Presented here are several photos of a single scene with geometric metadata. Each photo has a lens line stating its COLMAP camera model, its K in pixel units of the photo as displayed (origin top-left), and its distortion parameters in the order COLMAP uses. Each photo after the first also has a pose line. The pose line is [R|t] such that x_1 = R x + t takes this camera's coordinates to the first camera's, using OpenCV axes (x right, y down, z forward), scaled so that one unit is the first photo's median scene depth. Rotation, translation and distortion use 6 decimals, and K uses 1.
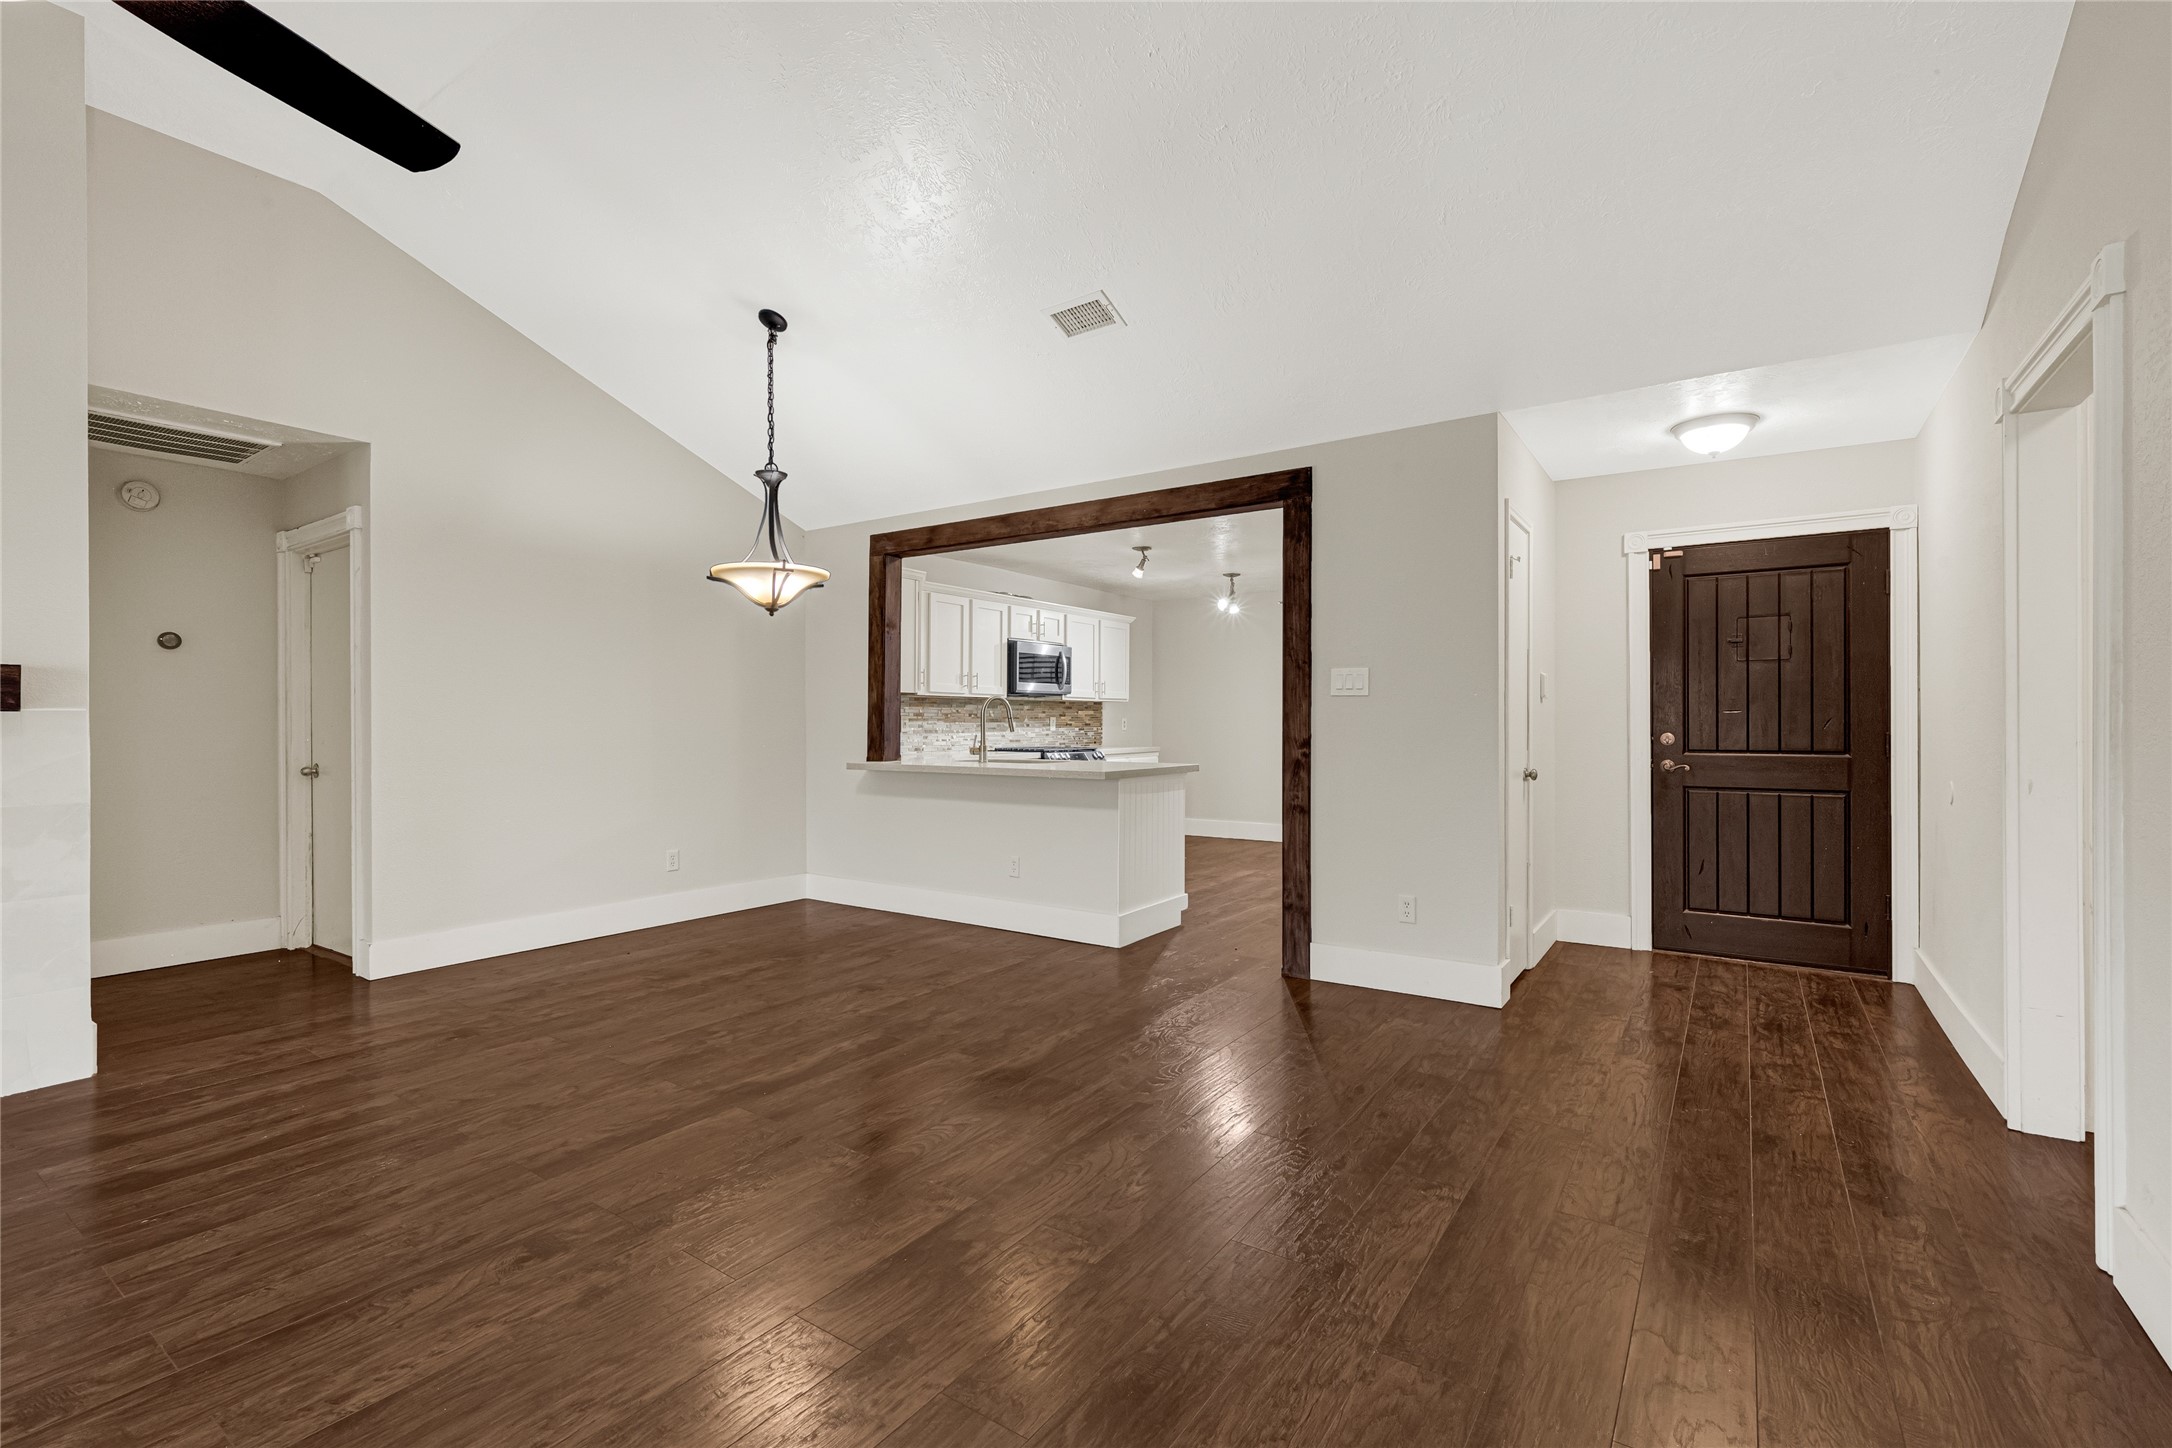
lens RADIAL K [[949.4, 0, 1090.2], [0, 949.4, 713.6], [0, 0, 1]] dist [0.004315, 0.000143]
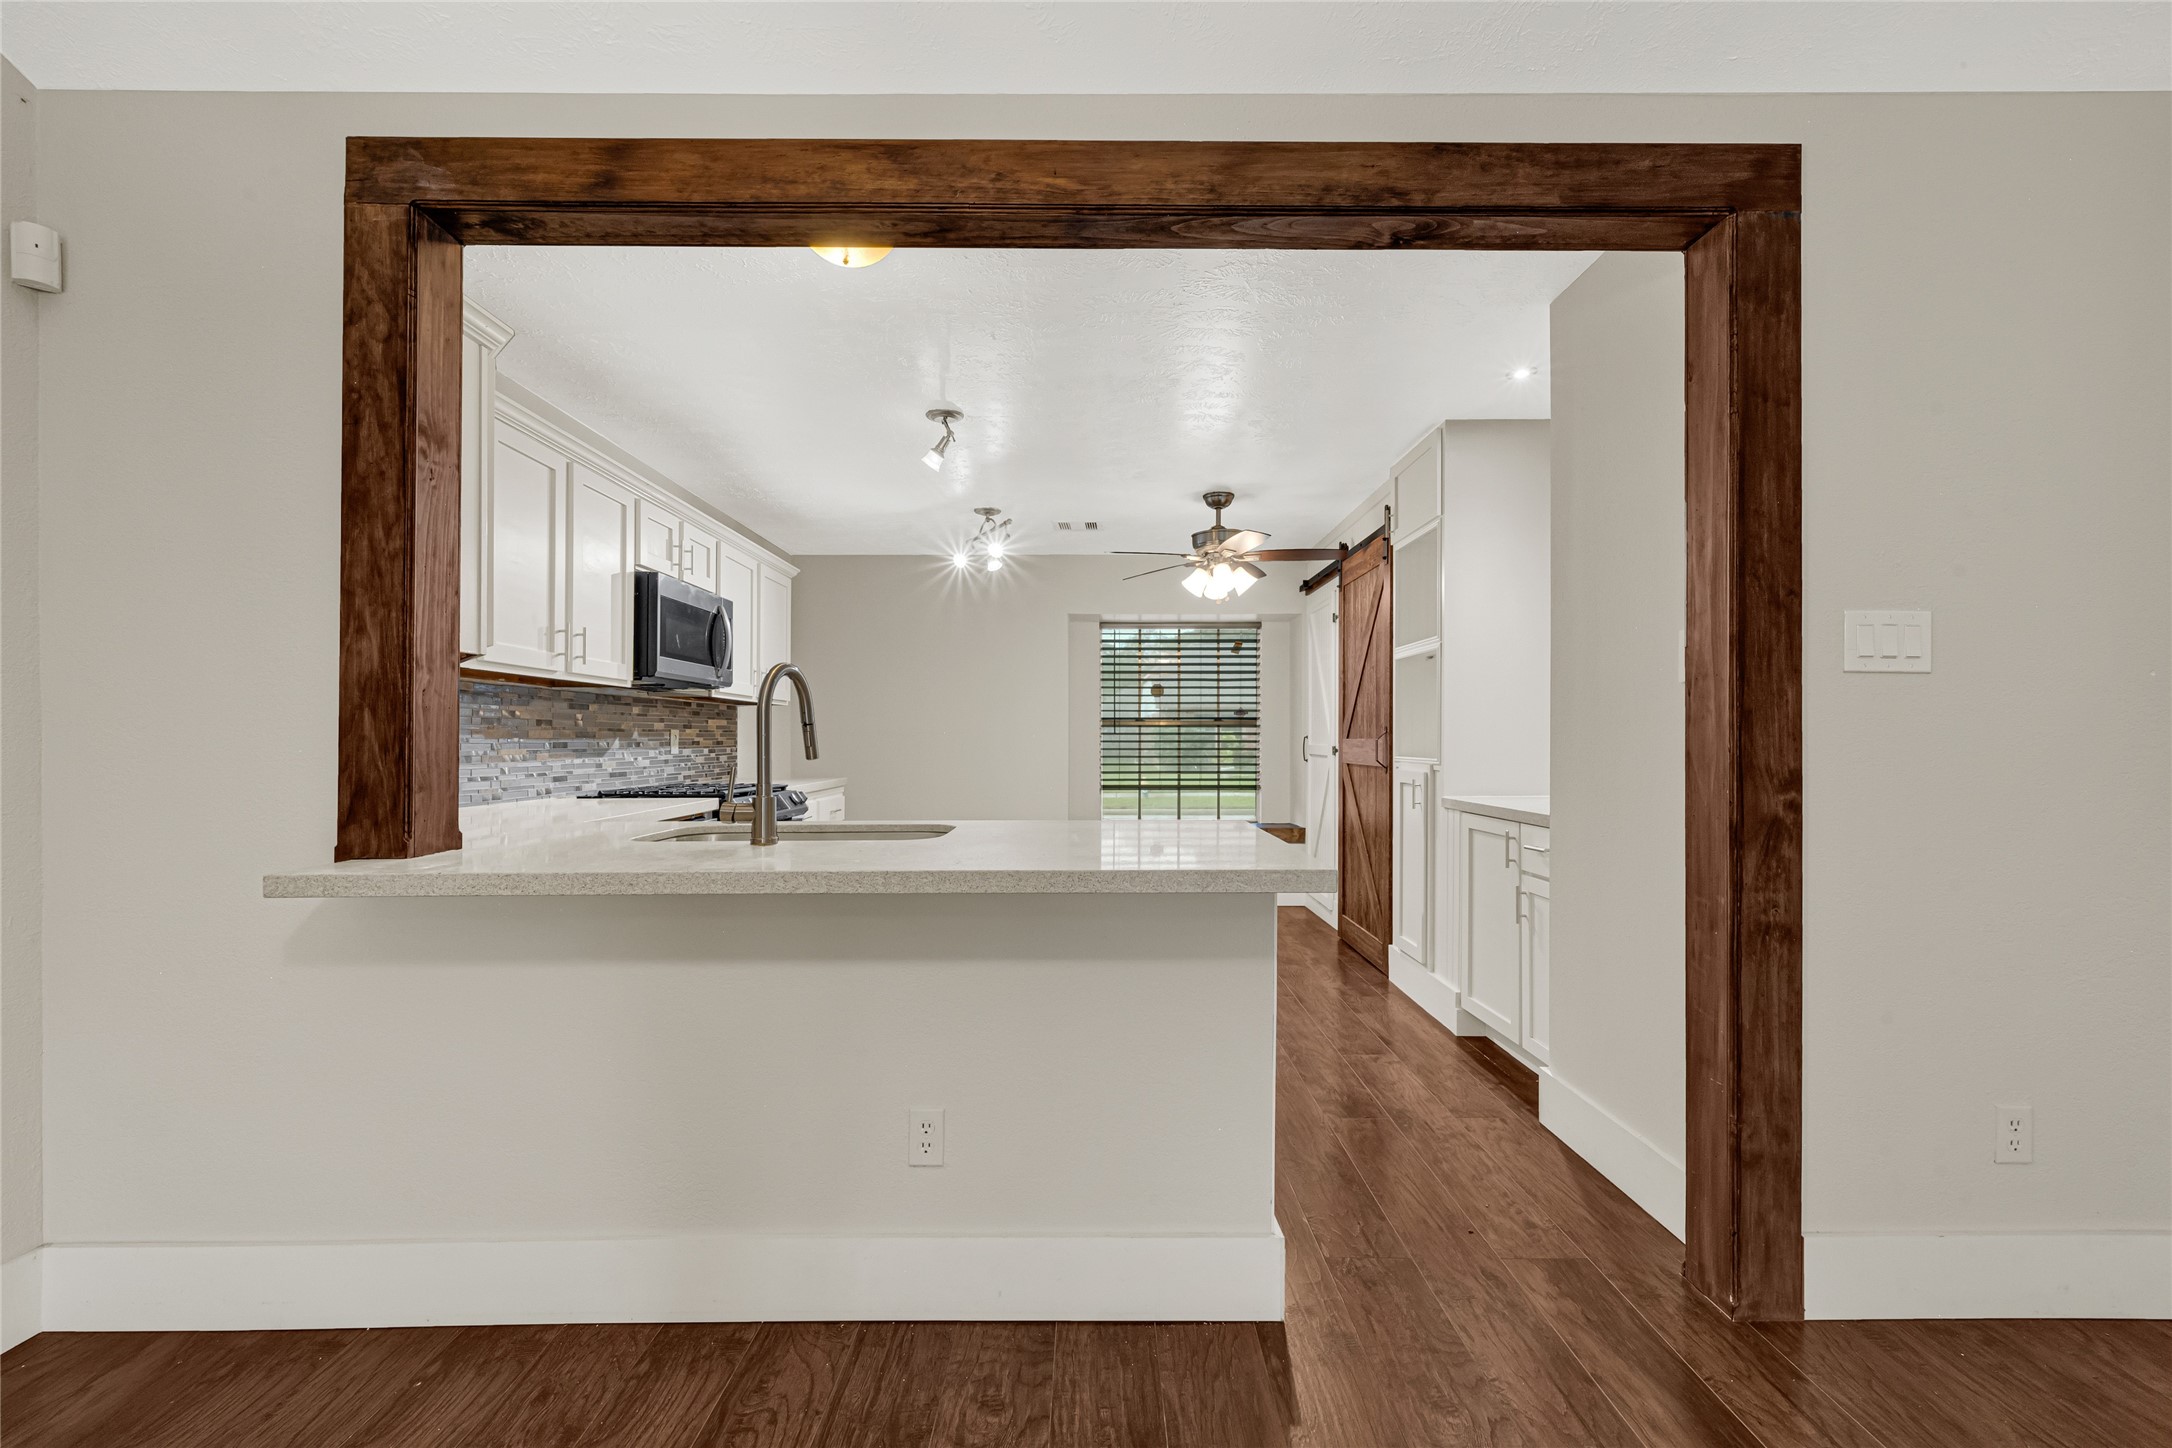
lens RADIAL K [[908.4, 0, 1087.0], [0, 908.4, 739.2], [0, 0, 1]] dist [0.003256, -0.000004]
pose [[0.824742, -0.001438, 0.565508, -0.264183], [-0.002372, 0.999979, 0.006002, 0.010859], [-0.565505, -0.006292, 0.824721, 0.808927]]
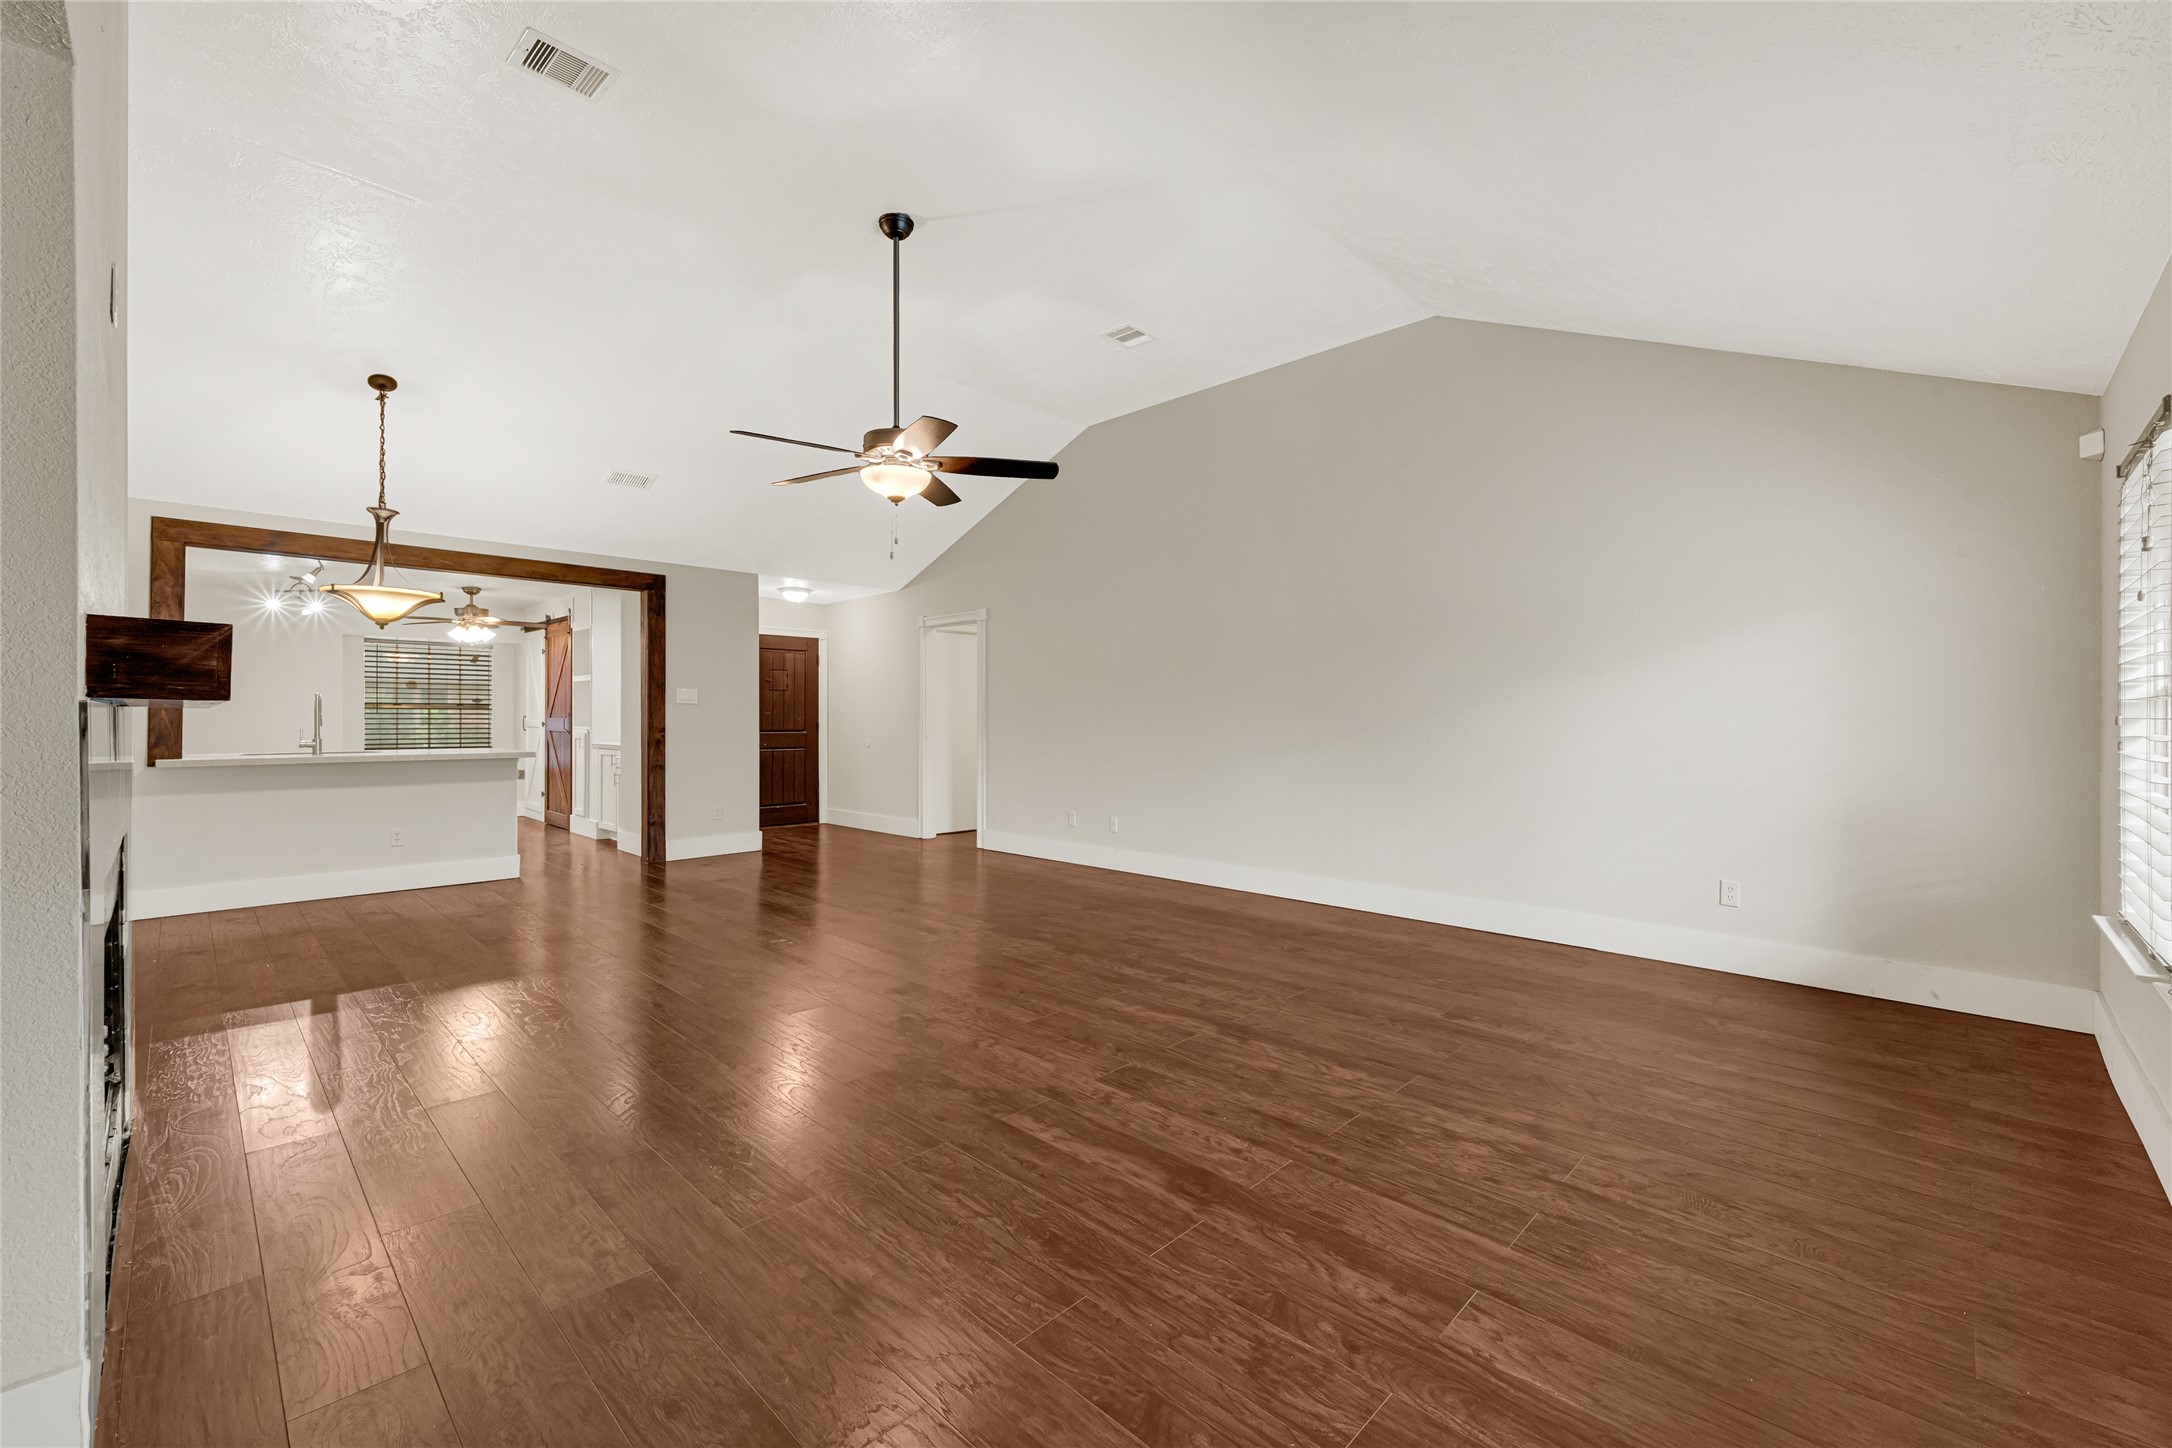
lens RADIAL K [[883.6, 0, 1094.1], [0, 883.6, 719.6], [0, 0, 1]] dist [0.002410, 0.000008]
pose [[0.158048, -0.004433, 0.987421, -1.241051], [-0.010529, 0.999926, 0.006174, -0.006223], [-0.987375, -0.011373, 0.157990, -0.061536]]
